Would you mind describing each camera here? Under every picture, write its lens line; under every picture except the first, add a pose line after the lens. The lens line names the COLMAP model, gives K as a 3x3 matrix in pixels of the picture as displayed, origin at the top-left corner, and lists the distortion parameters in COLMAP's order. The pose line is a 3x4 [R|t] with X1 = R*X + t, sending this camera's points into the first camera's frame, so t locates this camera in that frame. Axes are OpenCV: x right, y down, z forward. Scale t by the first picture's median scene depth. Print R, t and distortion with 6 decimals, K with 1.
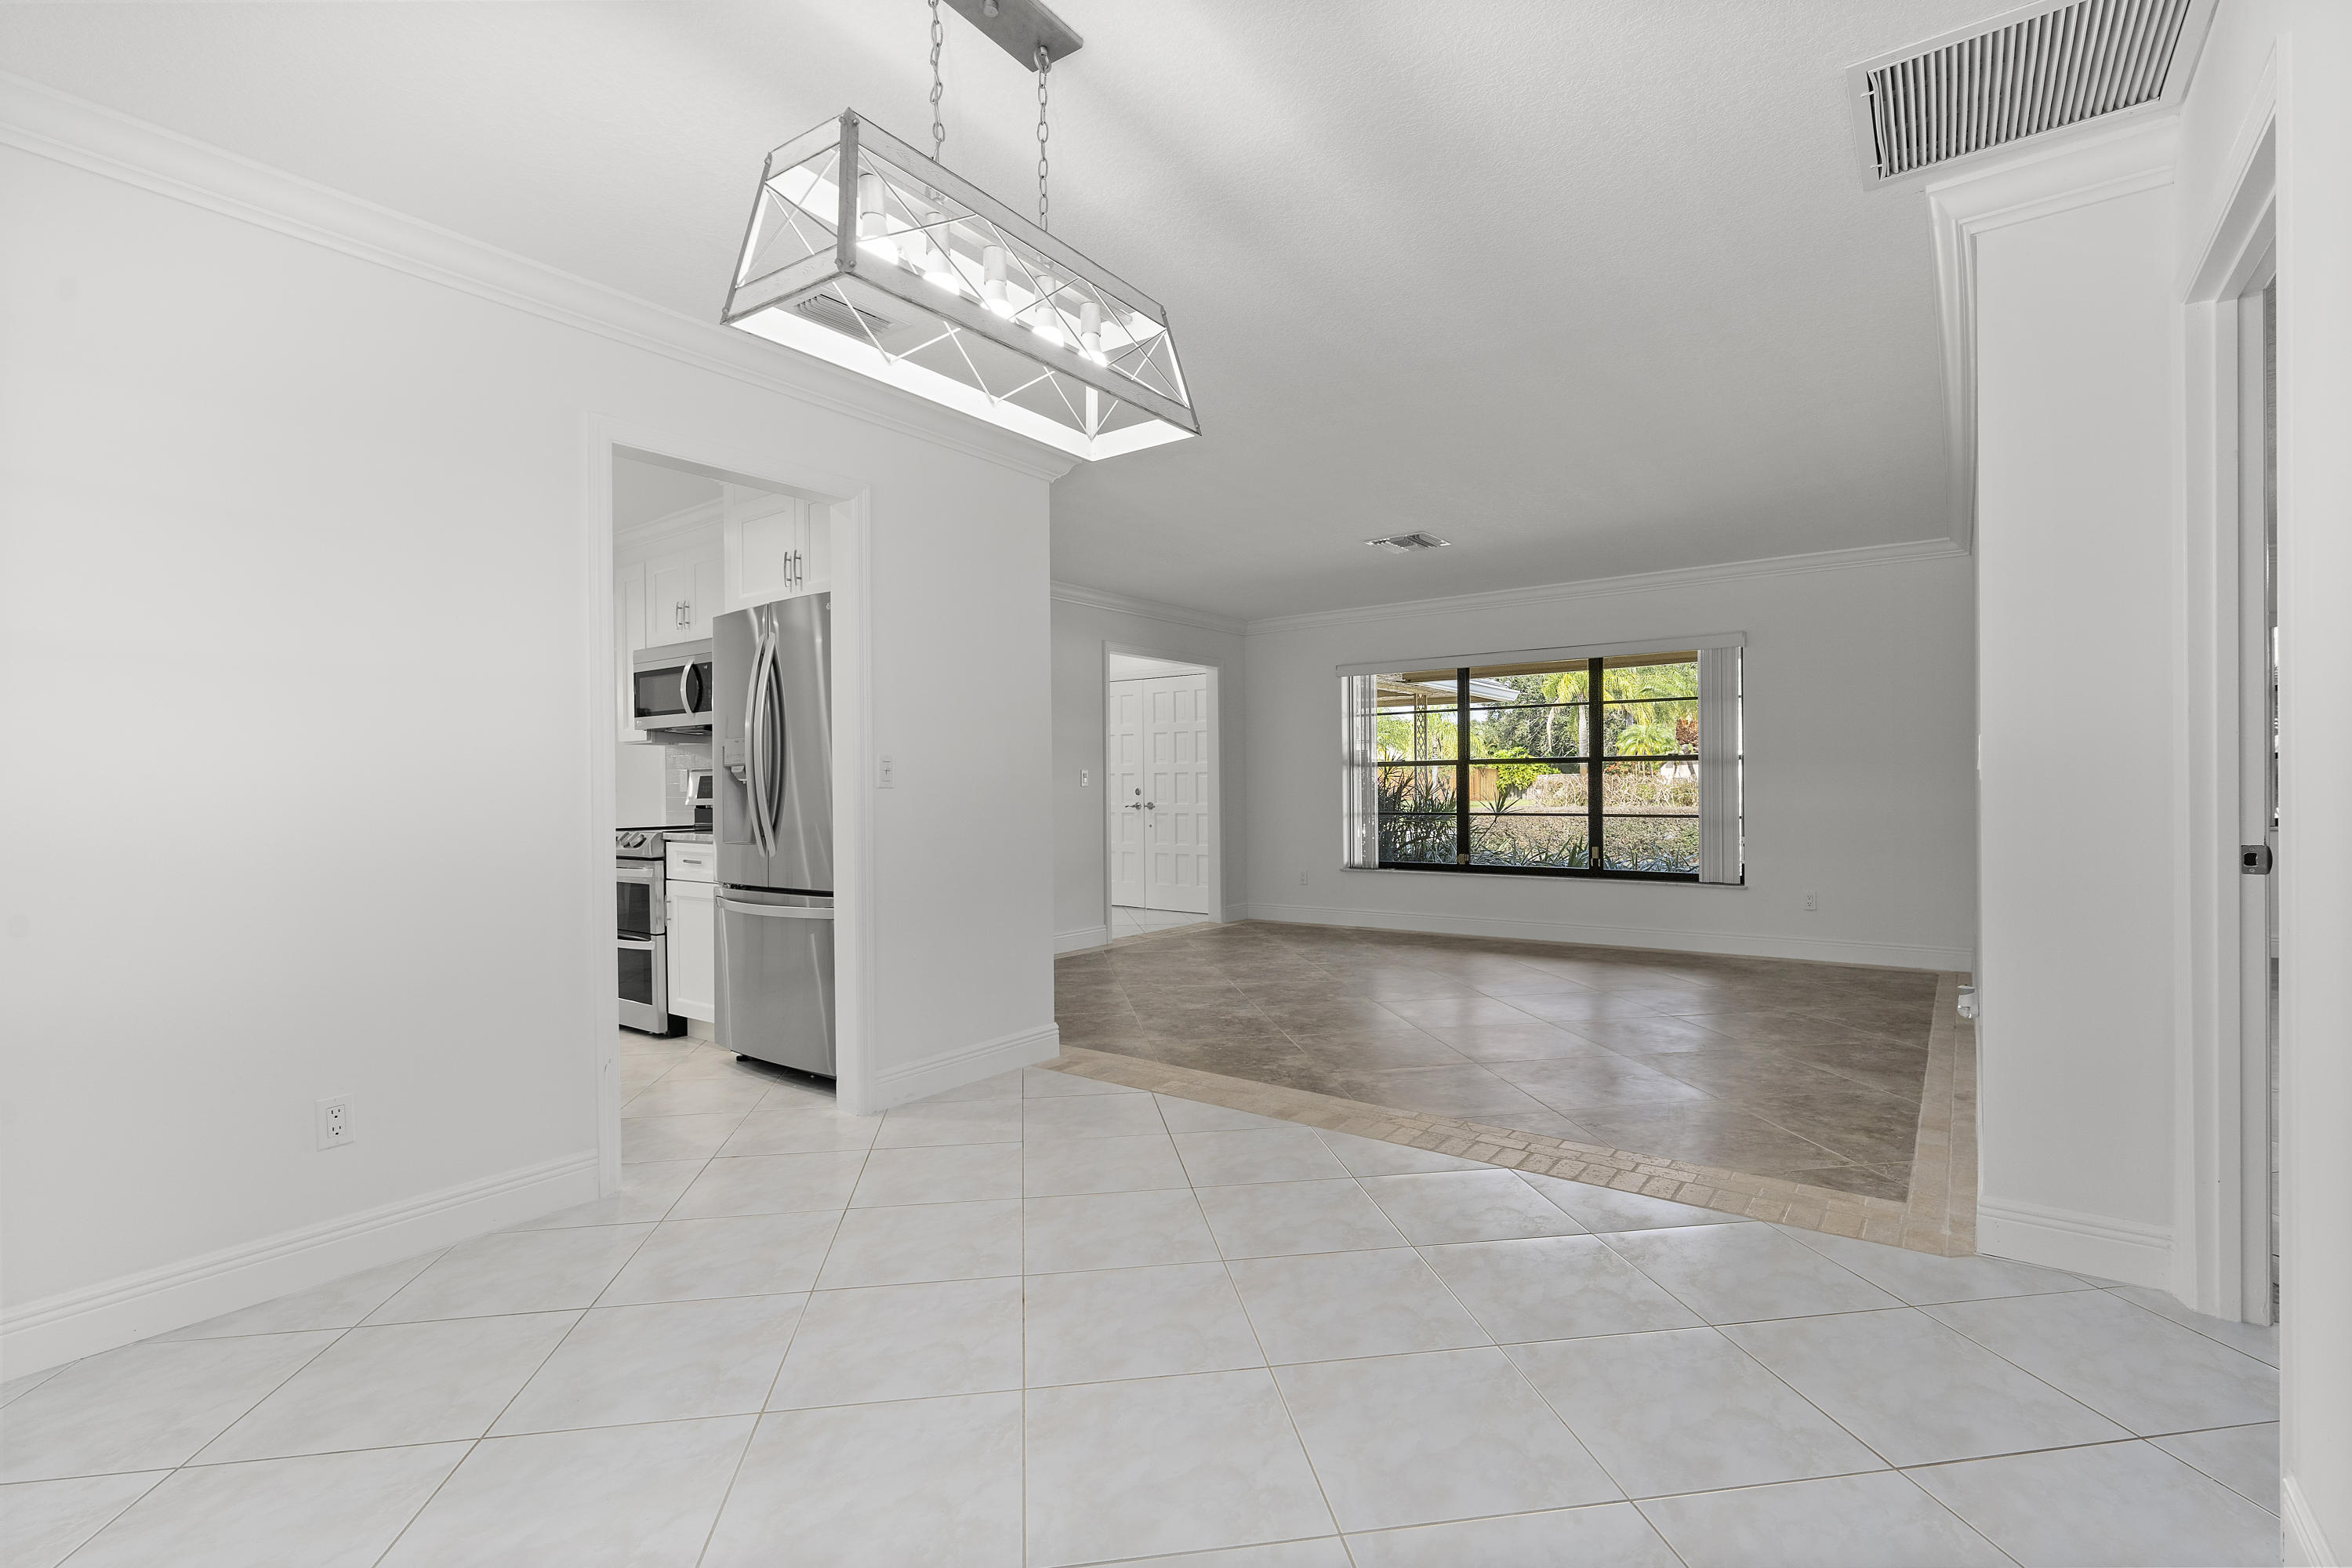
lens RADIAL K [[1067.7, 0, 1181.8], [0, 1067.7, 781.9], [0, 0, 1]] dist [-0.006157, 0.001538]
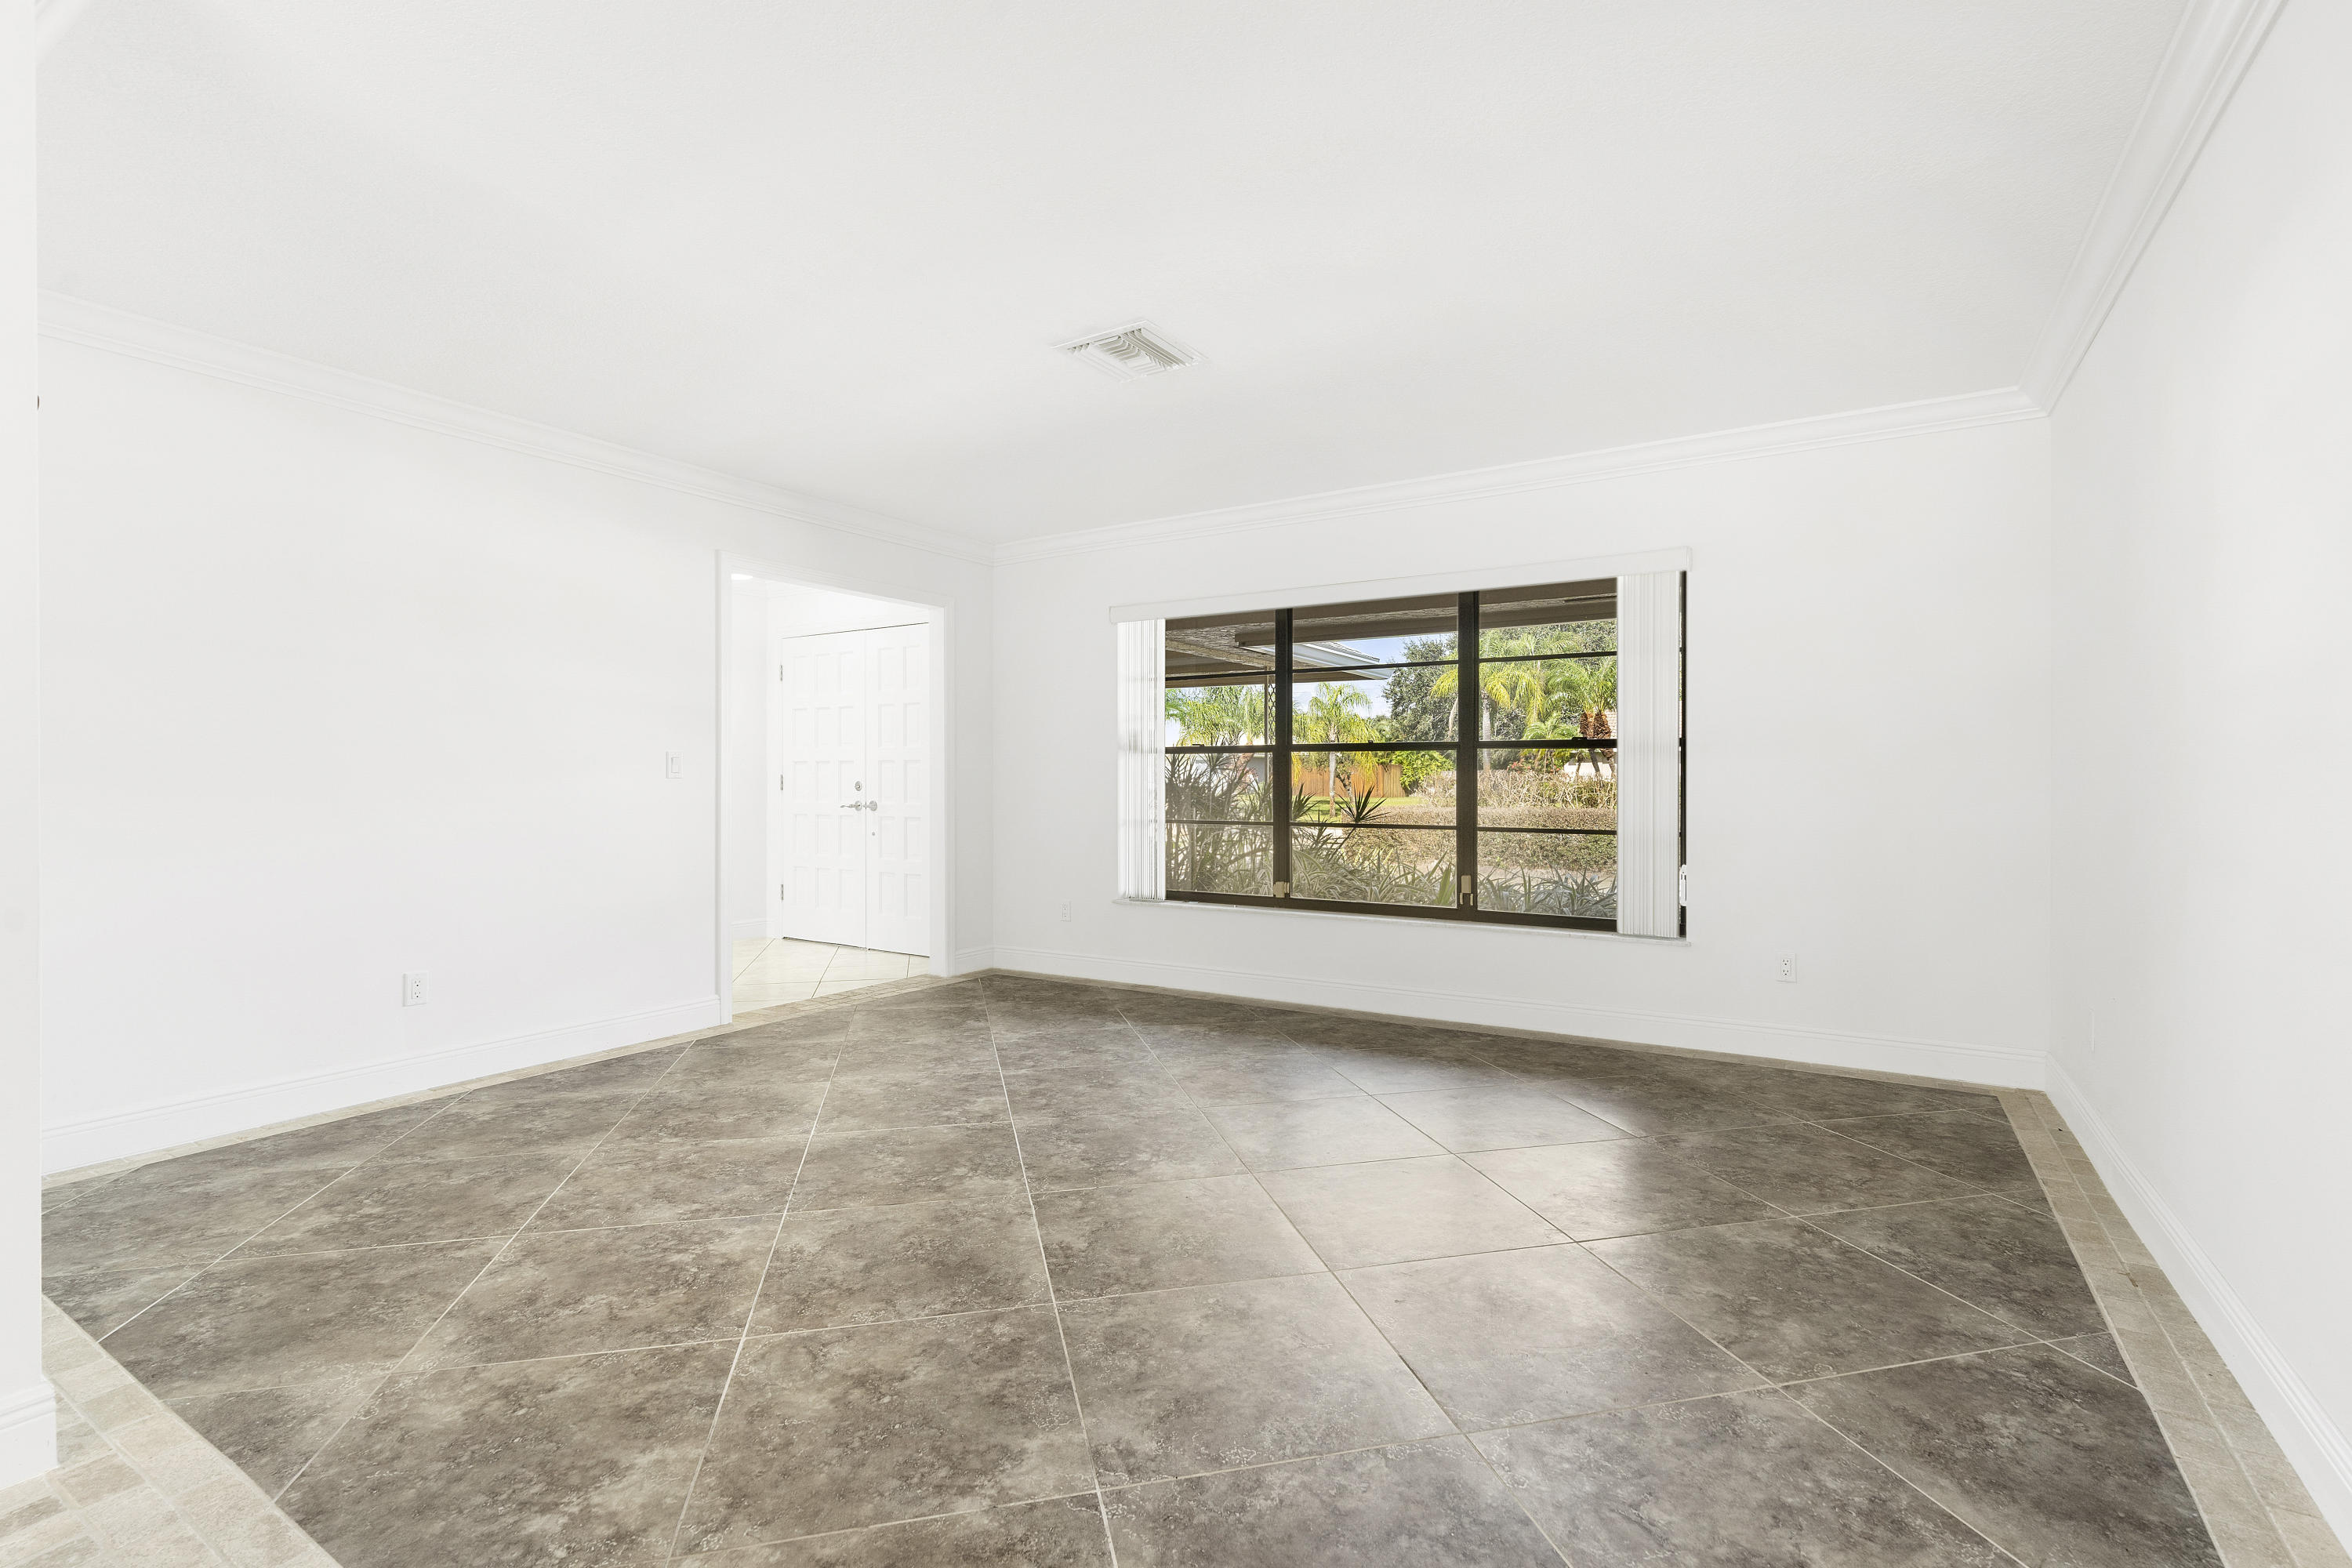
lens RADIAL K [[1067.7, 0, 1173.0], [0, 1067.7, 777.7], [0, 0, 1]] dist [-0.006157, 0.001538]
pose [[0.997448, 0.009916, 0.070709, 0.058607], [-0.010056, 0.999948, 0.001623, 0.000220], [-0.070689, -0.002330, 0.997496, 0.128848]]
